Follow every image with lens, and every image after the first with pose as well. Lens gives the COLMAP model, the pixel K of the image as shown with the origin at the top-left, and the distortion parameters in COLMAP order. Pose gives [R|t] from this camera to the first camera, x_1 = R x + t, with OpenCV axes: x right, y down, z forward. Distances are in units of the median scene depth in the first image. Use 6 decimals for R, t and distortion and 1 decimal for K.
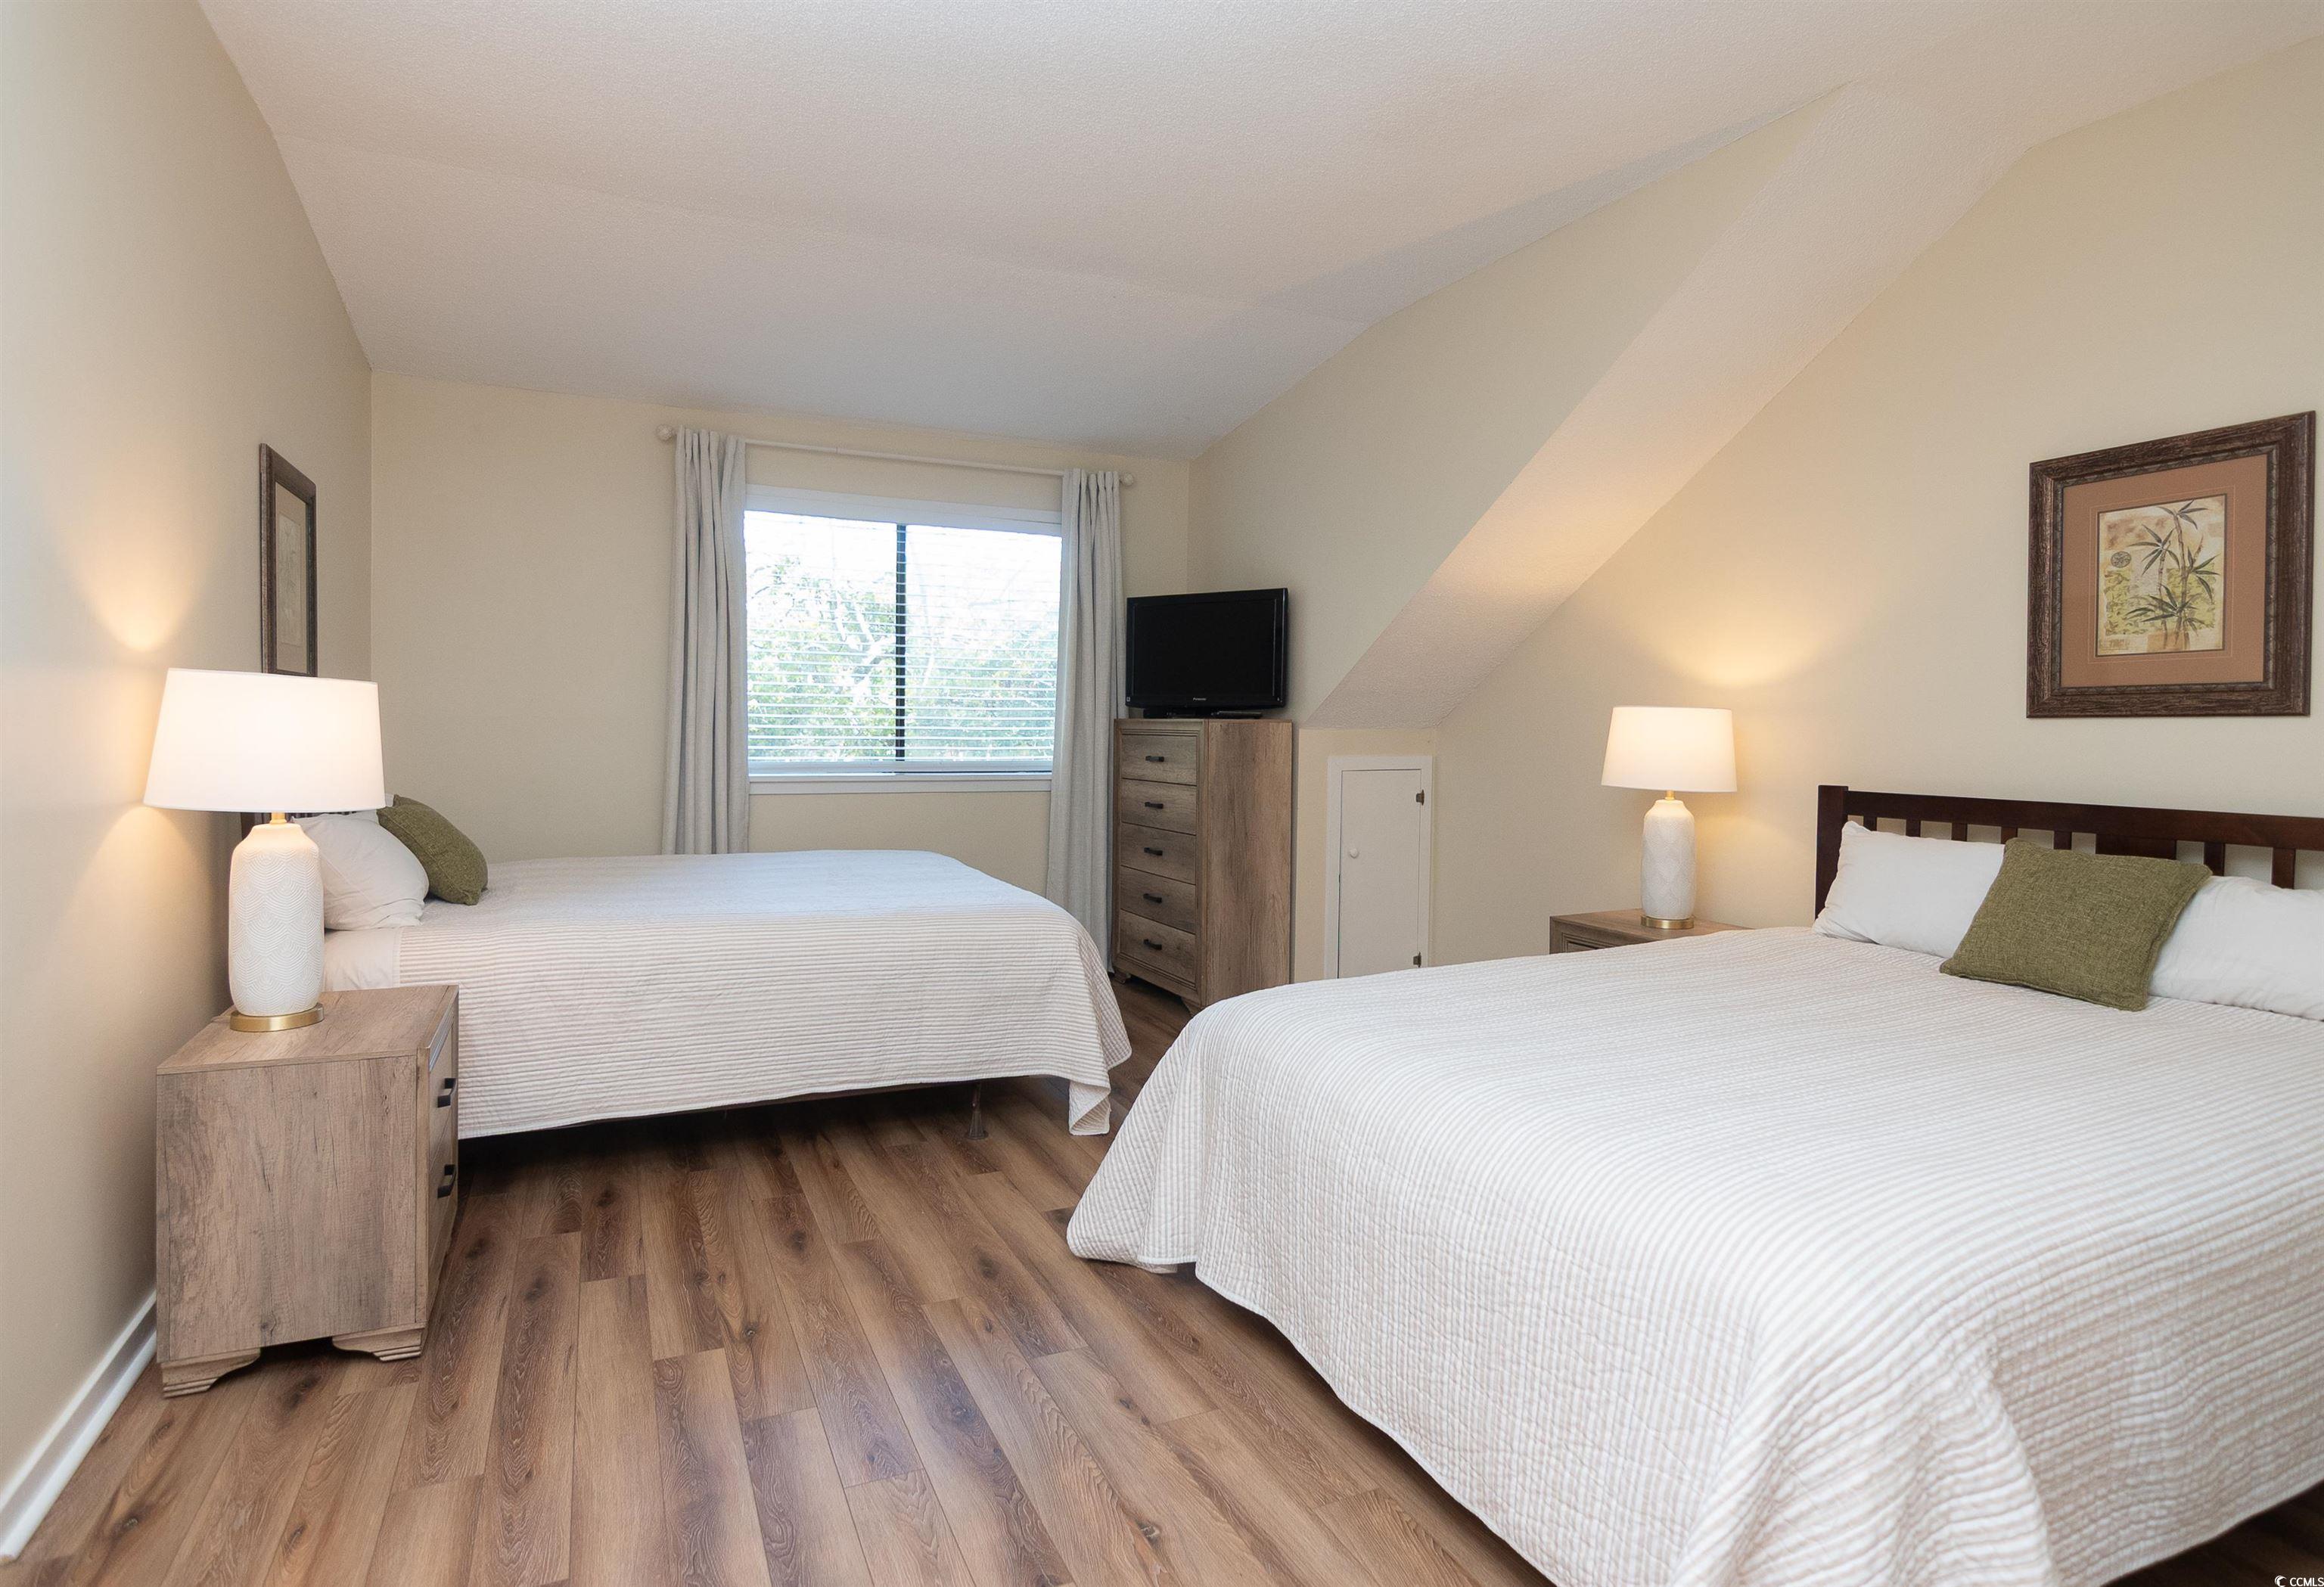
lens RADIAL K [[1119.4, 0, 1159.4], [0, 1119.4, 762.9], [0, 0, 1]] dist [-0.003297, -0.000532]
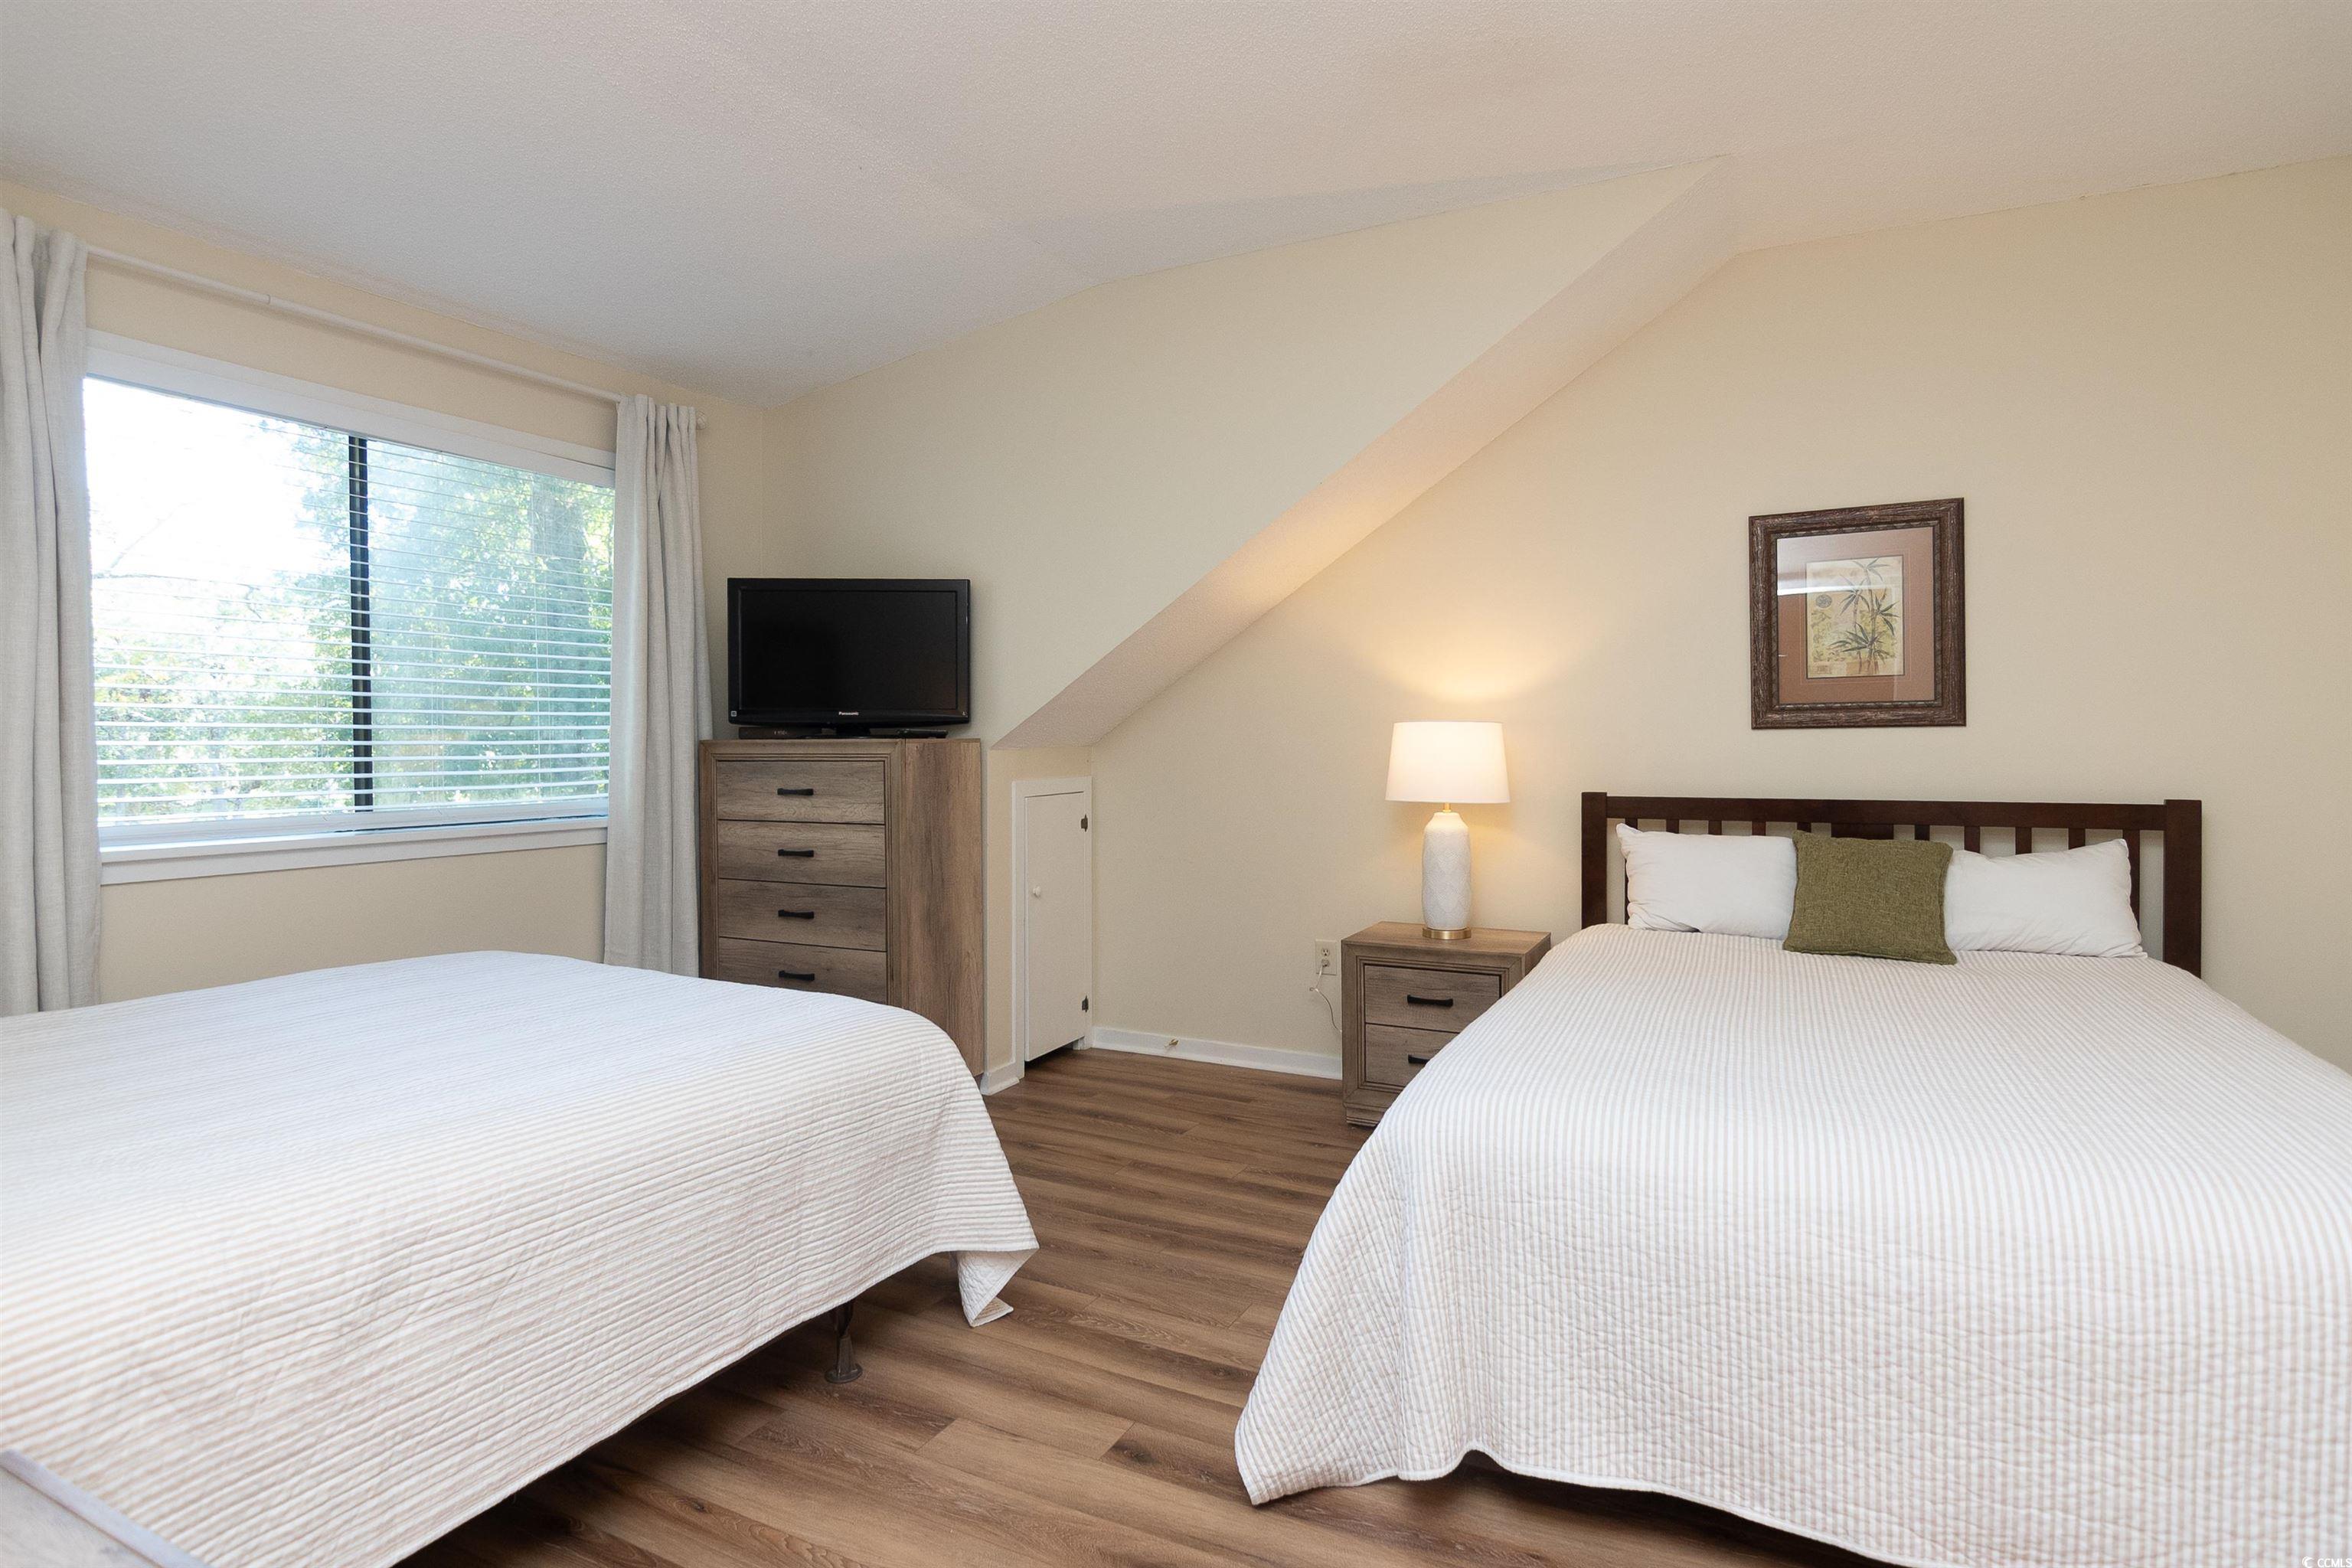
lens RADIAL K [[1161.7, 0, 1172.6], [0, 1161.7, 759.5], [0, 0, 1]] dist [-0.006198, -0.001735]
pose [[0.803865, -0.024614, 0.594303, -0.301648], [0.034302, 0.999399, -0.005005, -0.014807], [-0.593822, 0.024409, 0.804226, 0.242882]]
